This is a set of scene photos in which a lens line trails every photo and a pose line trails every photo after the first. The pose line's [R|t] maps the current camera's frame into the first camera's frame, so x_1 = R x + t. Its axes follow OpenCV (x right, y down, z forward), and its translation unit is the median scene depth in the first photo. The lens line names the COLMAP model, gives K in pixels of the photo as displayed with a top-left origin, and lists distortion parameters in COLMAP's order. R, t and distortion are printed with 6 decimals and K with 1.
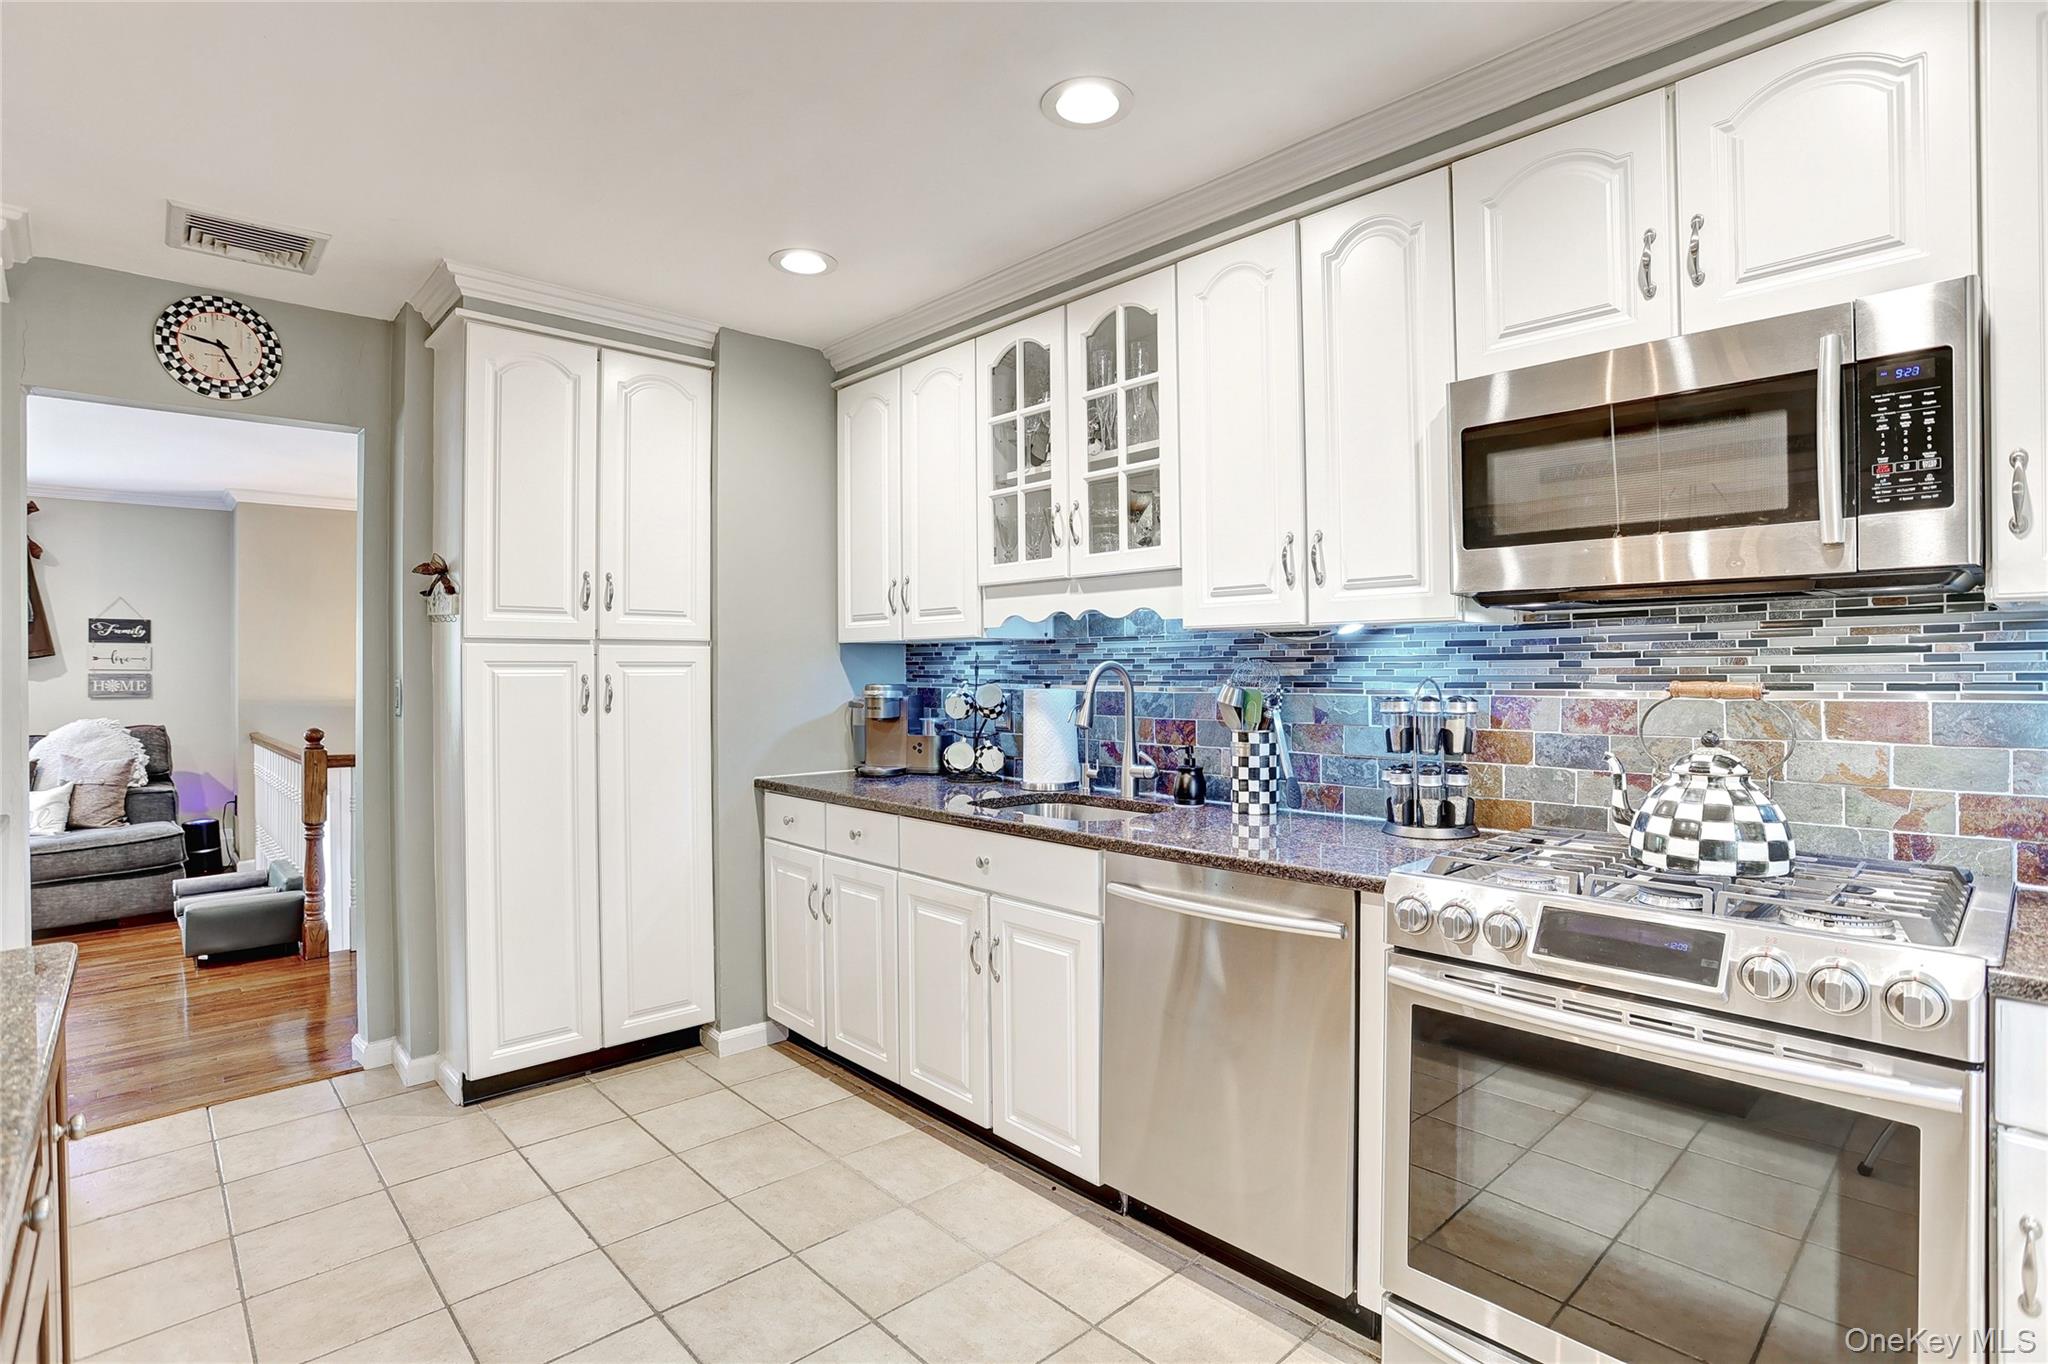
lens RADIAL K [[994.8, 0, 1014.8], [0, 994.8, 670.2], [0, 0, 1]] dist [-0.069821, 0.025535]
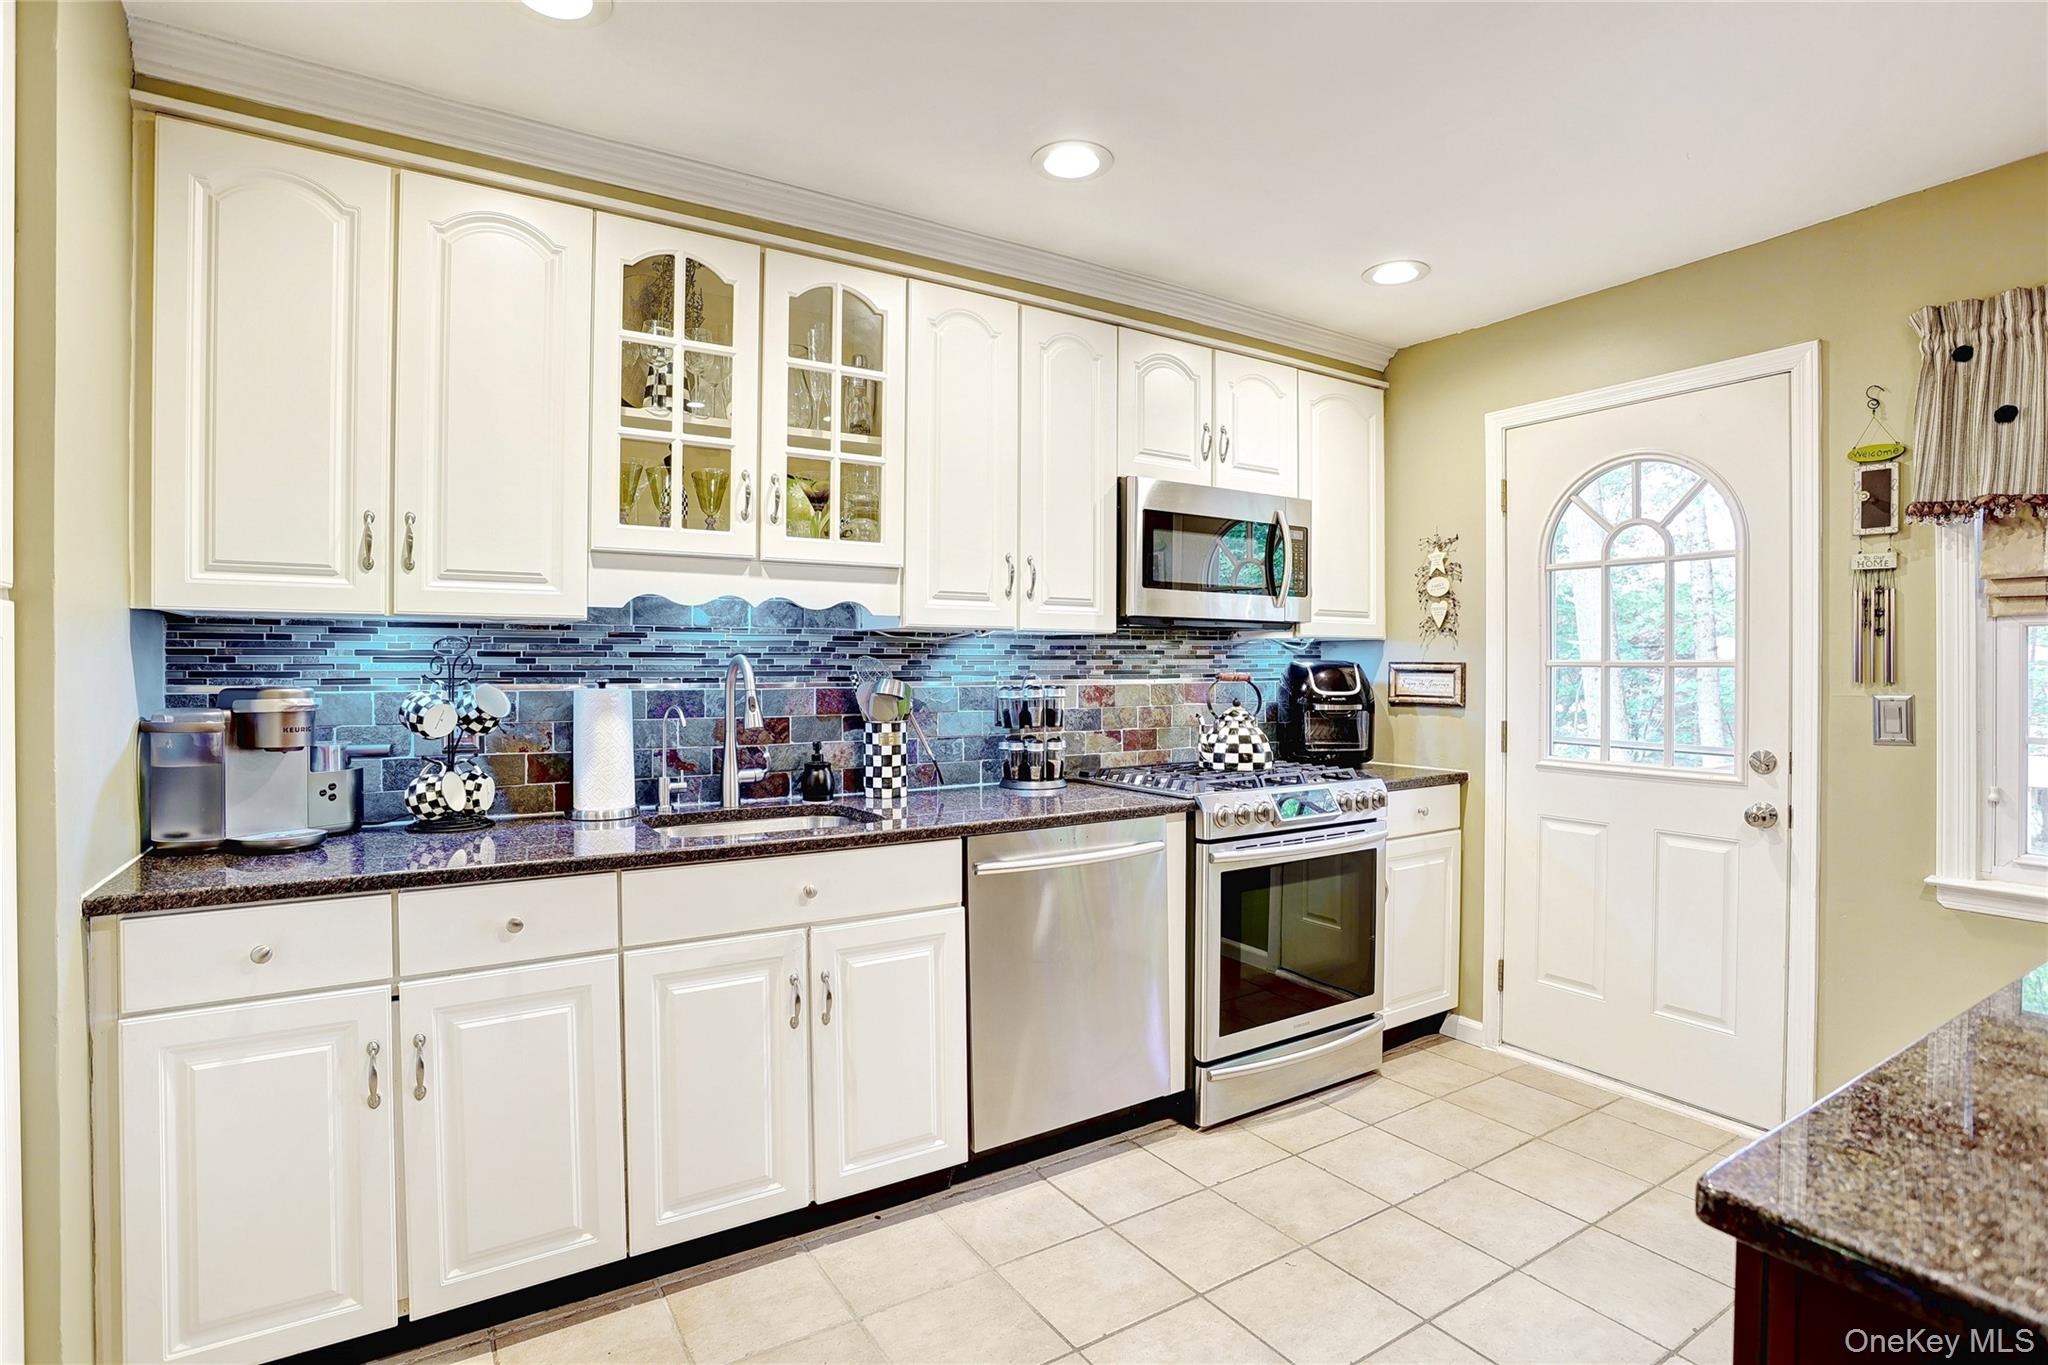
lens RADIAL K [[994.8, 0, 1014.5], [0, 994.8, 669.0], [0, 0, 1]] dist [-0.069821, 0.025535]
pose [[0.188812, 0.001855, 0.982012, -0.788319], [-0.001499, 0.999998, -0.001601, 0.004888], [-0.982012, -0.001169, 0.188814, 0.640262]]
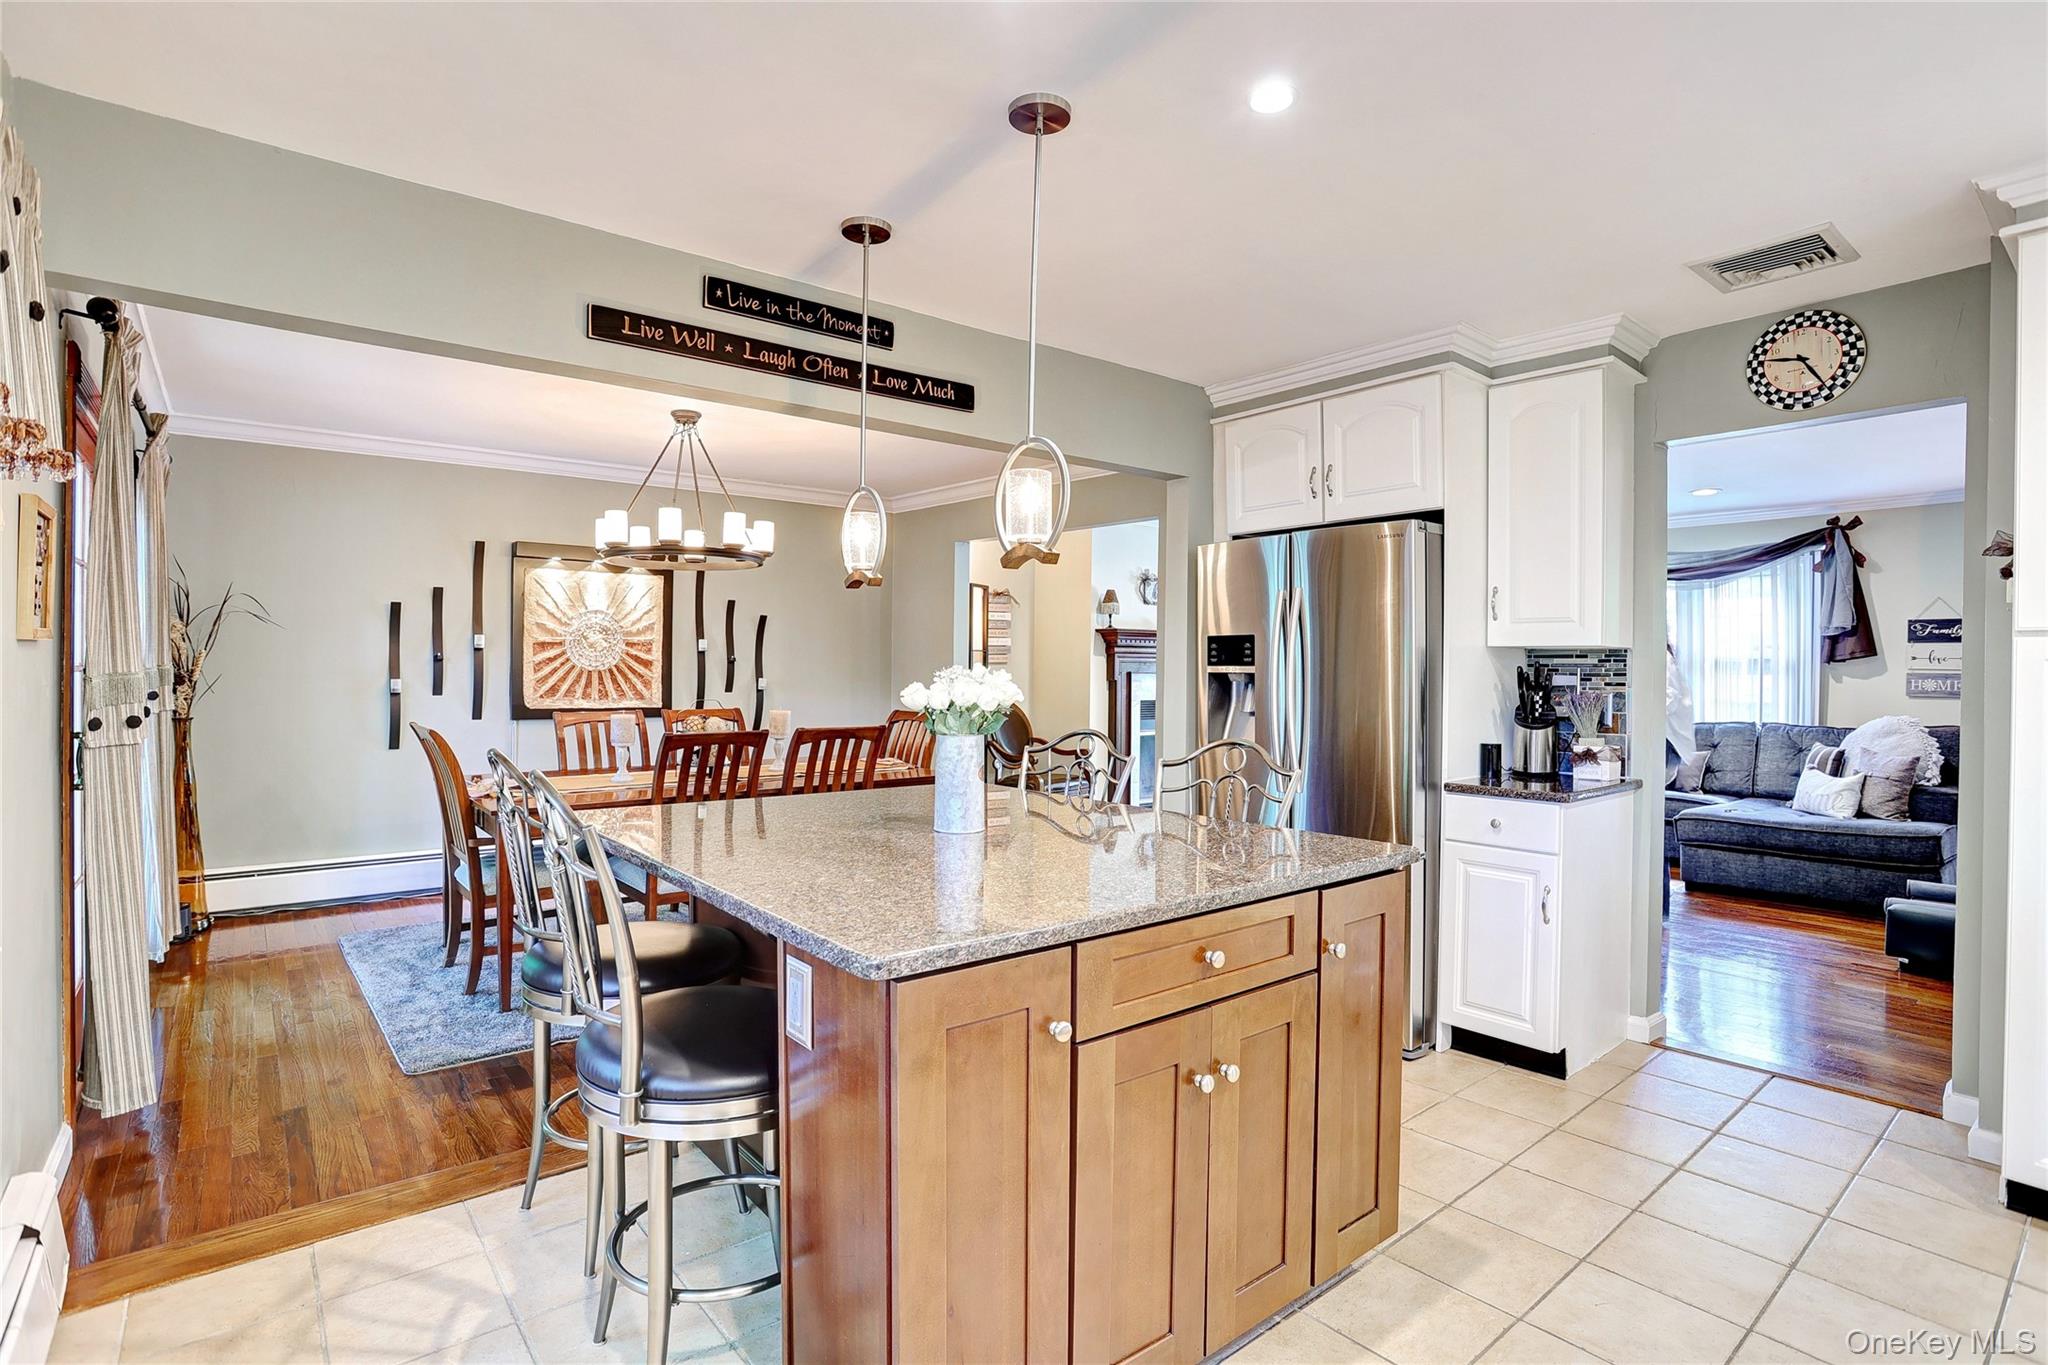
lens RADIAL K [[994.8, 0, 1028.6], [0, 994.8, 676.0], [0, 0, 1]] dist [-0.069821, 0.025535]
pose [[-0.065651, 0.011891, -0.997772, 0.296161], [-0.005877, 0.999907, 0.012303, -0.000678], [0.997825, 0.006671, -0.065575, 0.245708]]
